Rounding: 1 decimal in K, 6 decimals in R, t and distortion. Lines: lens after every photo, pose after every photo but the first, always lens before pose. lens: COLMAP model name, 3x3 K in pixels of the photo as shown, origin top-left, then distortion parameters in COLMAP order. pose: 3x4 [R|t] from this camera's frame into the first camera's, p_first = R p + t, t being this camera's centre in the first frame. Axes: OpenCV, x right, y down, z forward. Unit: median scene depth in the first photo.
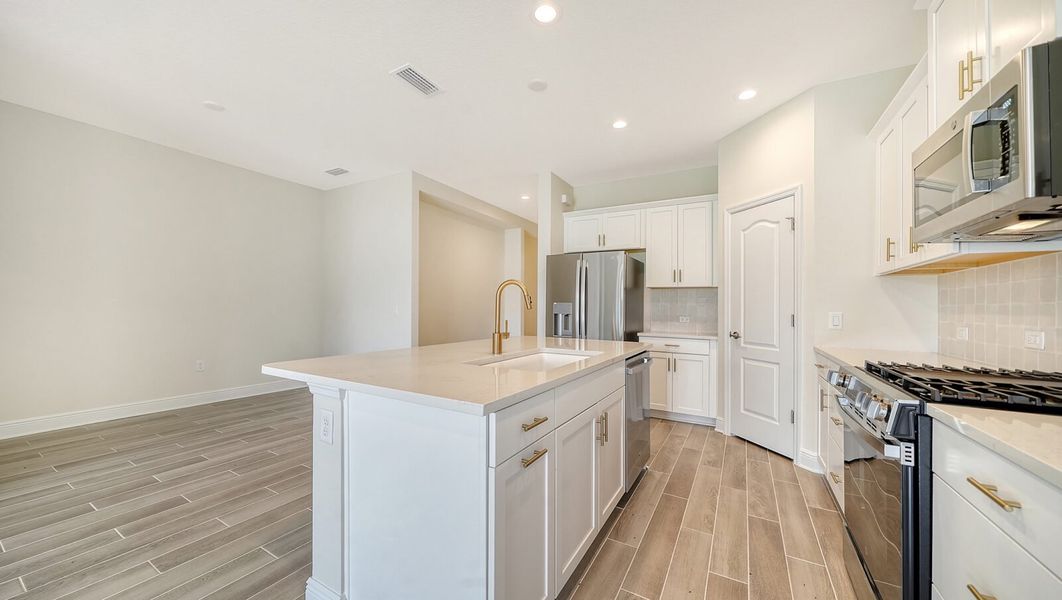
lens RADIAL K [[371.0, 0, 527.4], [0, 371.0, 308.0], [0, 0, 1]] dist [-0.002979, -0.000319]
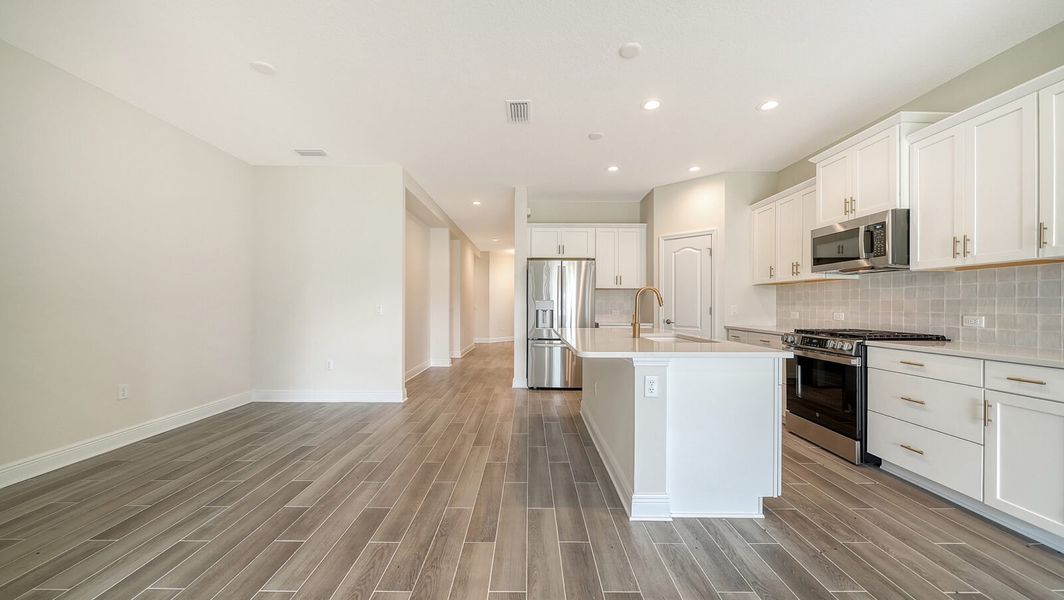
lens RADIAL K [[368.5, 0, 526.6], [0, 368.5, 314.5], [0, 0, 1]] dist [-0.006113, -0.000183]
pose [[0.868438, -0.027138, 0.495054, -0.781184], [0.012383, 0.999377, 0.033061, -0.013956], [-0.495643, -0.022581, 0.868233, -0.014784]]
